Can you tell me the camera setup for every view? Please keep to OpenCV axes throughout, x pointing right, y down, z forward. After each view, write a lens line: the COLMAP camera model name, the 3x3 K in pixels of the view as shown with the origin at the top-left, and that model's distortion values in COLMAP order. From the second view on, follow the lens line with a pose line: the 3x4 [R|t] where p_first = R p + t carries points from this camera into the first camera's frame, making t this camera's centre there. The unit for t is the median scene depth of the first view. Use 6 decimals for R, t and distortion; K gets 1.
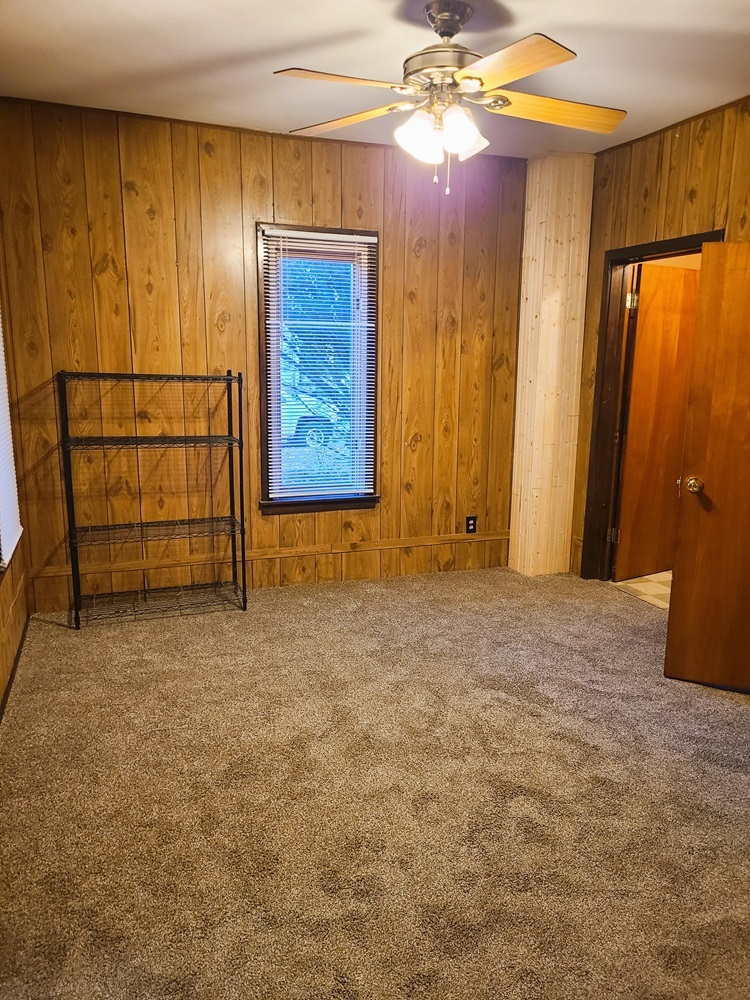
lens RADIAL K [[747.0, 0, 375.0], [0, 747.0, 500.0], [0, 0, 1]] dist [0.037001, -0.005836]
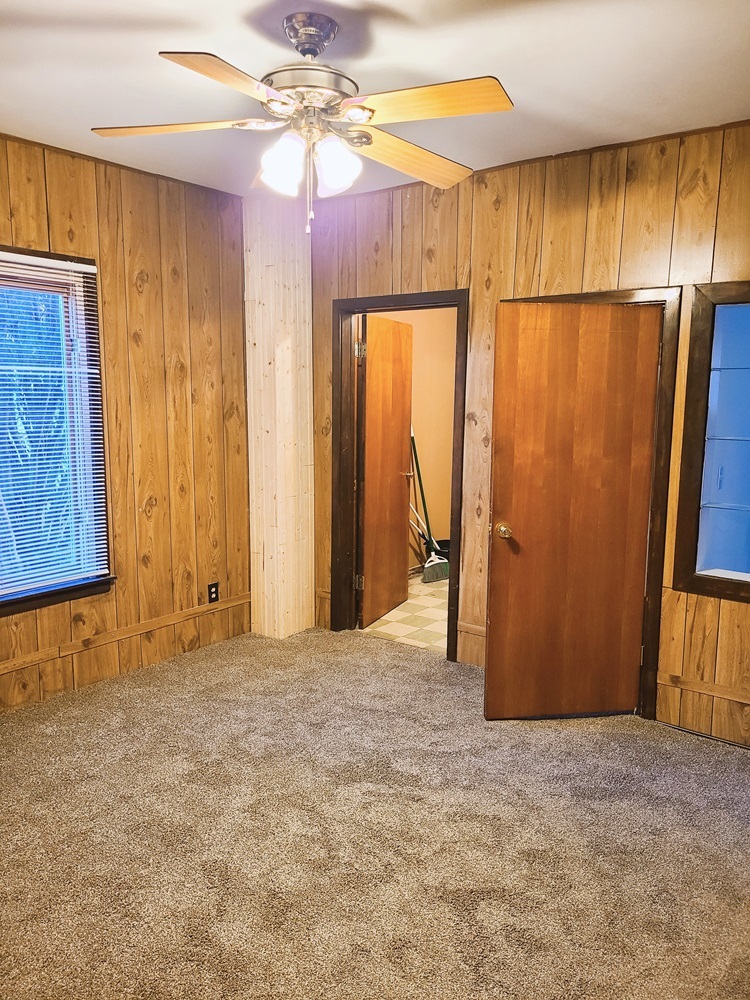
lens RADIAL K [[753.7, 0, 369.3], [0, 753.7, 498.6], [0, 0, 1]] dist [0.054424, -0.049111]
pose [[0.845547, -0.084344, 0.527196, -0.197141], [0.109916, 0.993790, -0.017296, -0.046594], [-0.522464, 0.072572, 0.849567, 0.143277]]
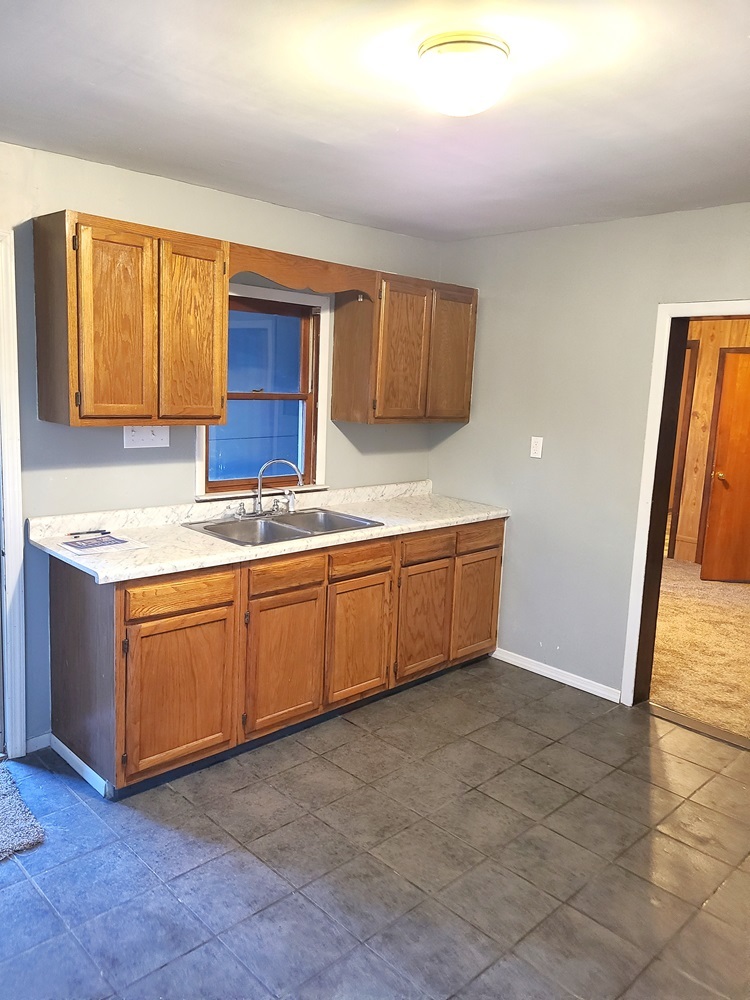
lens RADIAL K [[754.2, 0, 375.6], [0, 754.2, 509.8], [0, 0, 1]] dist [0.058222, -0.058413]
pose [[0.907215, -0.043465, 0.418415, -0.839407], [0.053306, 0.998508, -0.011853, 0.030401], [-0.417276, 0.033057, 0.908178, -0.280863]]
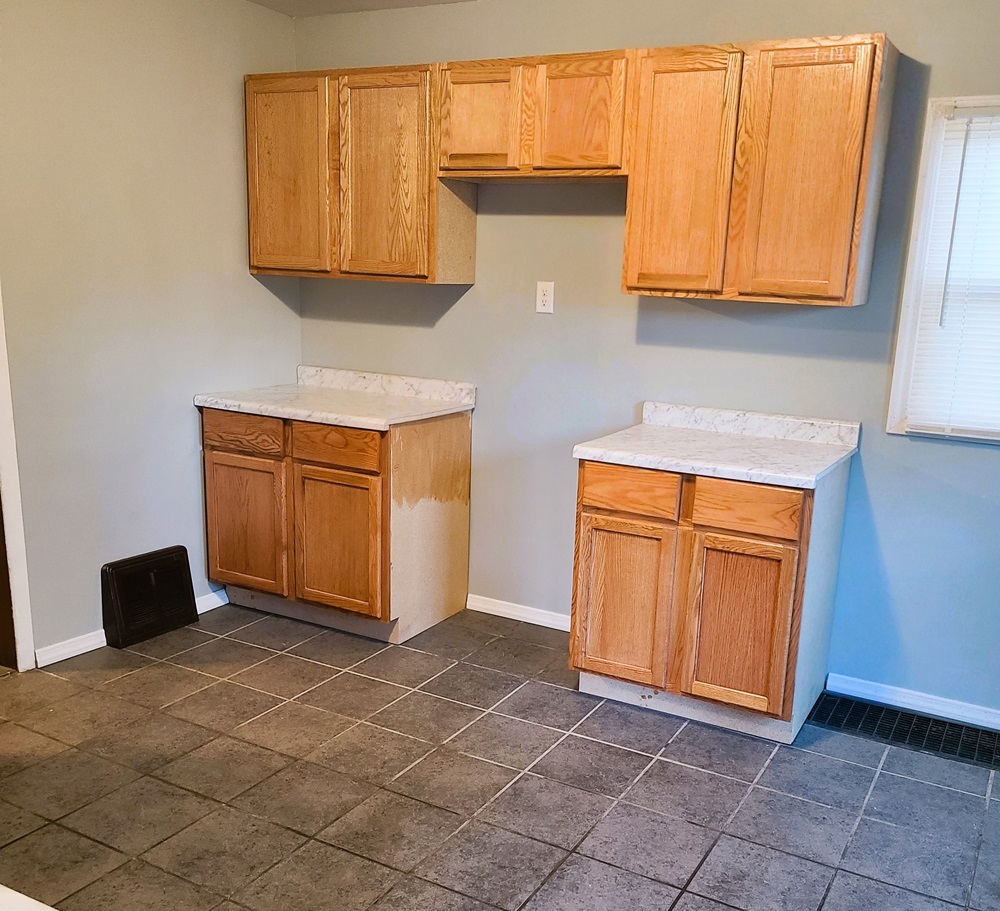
lens RADIAL K [[907.3, 0, 500.0], [0, 907.3, 455.5], [0, 0, 1]] dist [0.054870, -0.002038]
pose [[-0.614659, -0.189529, 0.765685, -0.943234], [0.119788, 0.937018, 0.328099, -0.065139], [-0.779645, 0.293389, -0.553243, 0.256310]]
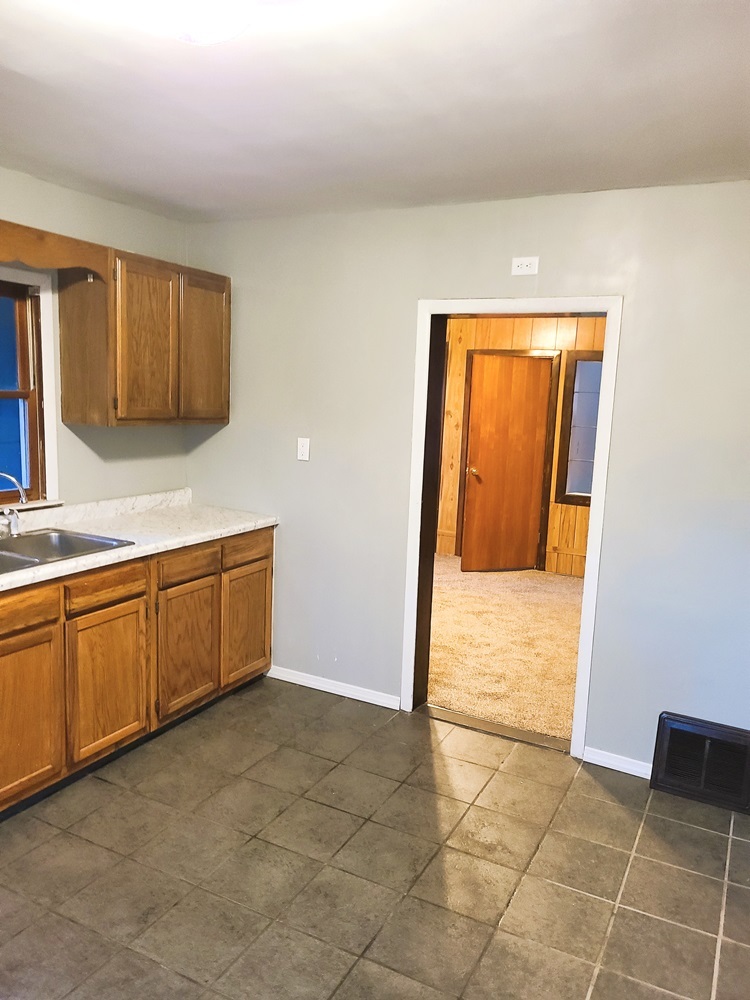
lens RADIAL K [[754.2, 0, 375.6], [0, 754.2, 509.8], [0, 0, 1]] dist [0.058222, -0.058413]
pose [[0.735985, -0.084542, 0.671699, -0.803012], [0.104404, 0.994477, 0.010771, 0.023319], [-0.668899, 0.062201, 0.740746, -0.226715]]
